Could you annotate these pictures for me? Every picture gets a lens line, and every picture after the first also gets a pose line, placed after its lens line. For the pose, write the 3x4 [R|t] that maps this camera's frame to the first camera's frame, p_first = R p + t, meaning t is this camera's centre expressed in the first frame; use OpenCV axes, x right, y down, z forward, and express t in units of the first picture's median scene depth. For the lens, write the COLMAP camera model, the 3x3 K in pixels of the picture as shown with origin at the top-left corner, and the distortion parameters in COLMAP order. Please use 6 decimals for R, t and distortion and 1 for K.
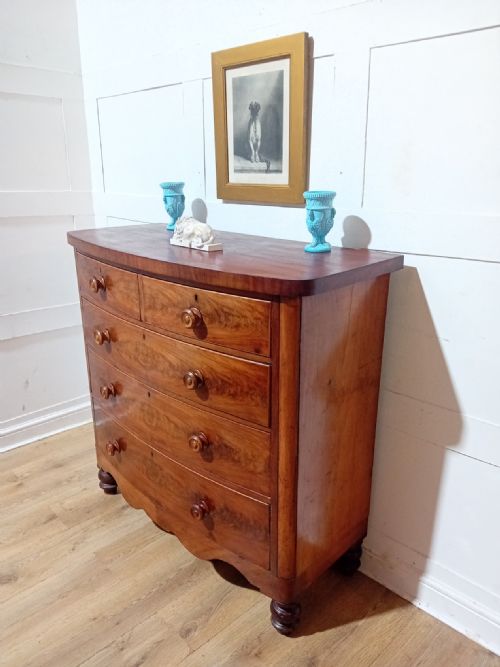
lens RADIAL K [[516.1, 0, 252.4], [0, 516.1, 338.1], [0, 0, 1]] dist [0.044805, -0.073441]
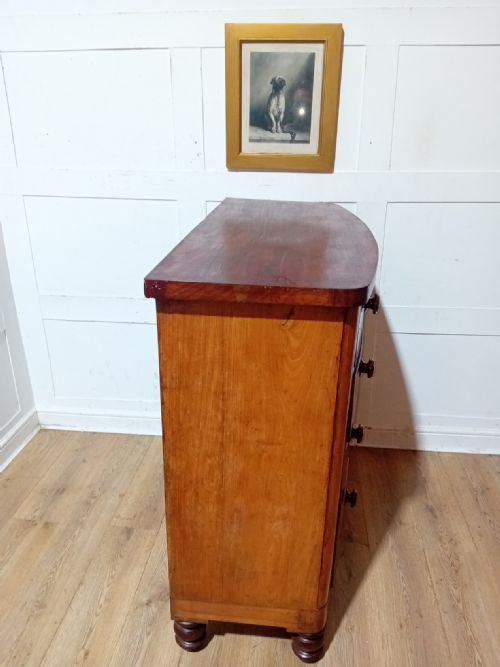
lens RADIAL K [[516.1, 0, 246.9], [0, 516.1, 335.2], [0, 0, 1]] dist [0.044805, -0.073441]
pose [[0.772597, -0.242945, 0.586576, -0.857475], [0.199187, 0.969997, 0.139393, -0.096191], [-0.602842, 0.009144, 0.797808, 0.175381]]
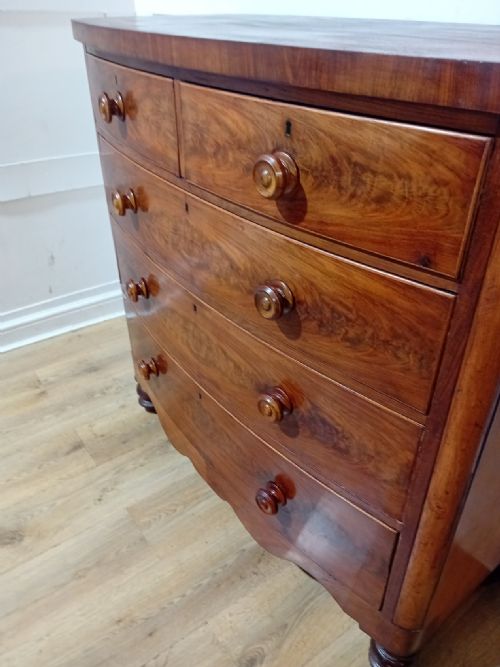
lens RADIAL K [[541.7, 0, 249.8], [0, 541.7, 331.9], [0, 0, 1]] dist [0.019263, -0.027346]
pose [[0.988005, 0.066643, -0.139303, -0.053820], [-0.030377, 0.968334, 0.247804, -0.019158], [0.151406, -0.240600, 0.958743, 0.415186]]
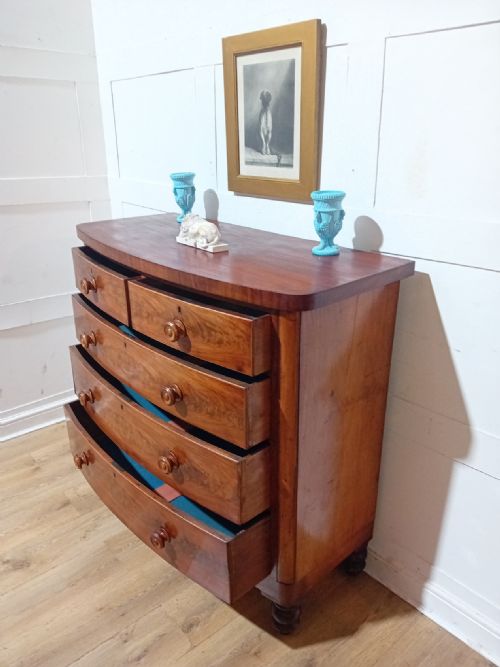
lens RADIAL K [[516.1, 0, 250.9], [0, 516.1, 337.1], [0, 0, 1]] dist [0.044805, -0.073441]
pose [[0.998105, 0.018461, -0.058694, 0.043002], [-0.014965, 0.998118, 0.059465, -0.063050], [0.059681, -0.058474, 0.996503, 0.021313]]
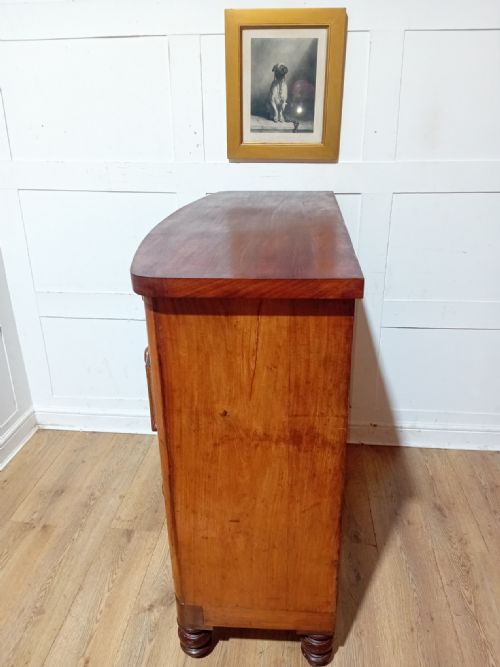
lens RADIAL K [[516.1, 0, 249.4], [0, 516.1, 334.7], [0, 0, 1]] dist [0.044805, -0.073441]
pose [[0.767690, -0.250959, 0.589636, -0.843873], [0.205492, 0.967943, 0.144427, -0.089351], [-0.606980, 0.010290, 0.794651, 0.206248]]
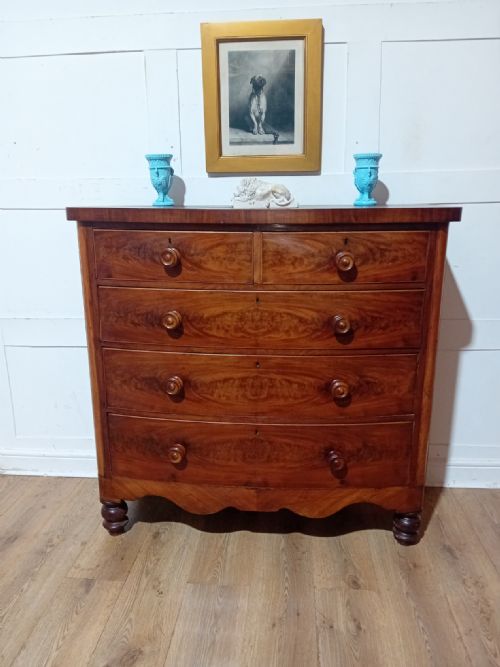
lens RADIAL K [[516.1, 0, 250.7], [0, 516.1, 335.9], [0, 0, 1]] dist [0.044805, -0.073441]
pose [[0.756199, -0.168285, 0.632332, -0.790999], [0.214895, 0.976633, 0.002925, 0.053316], [-0.618048, 0.133673, 0.774692, 0.276601]]
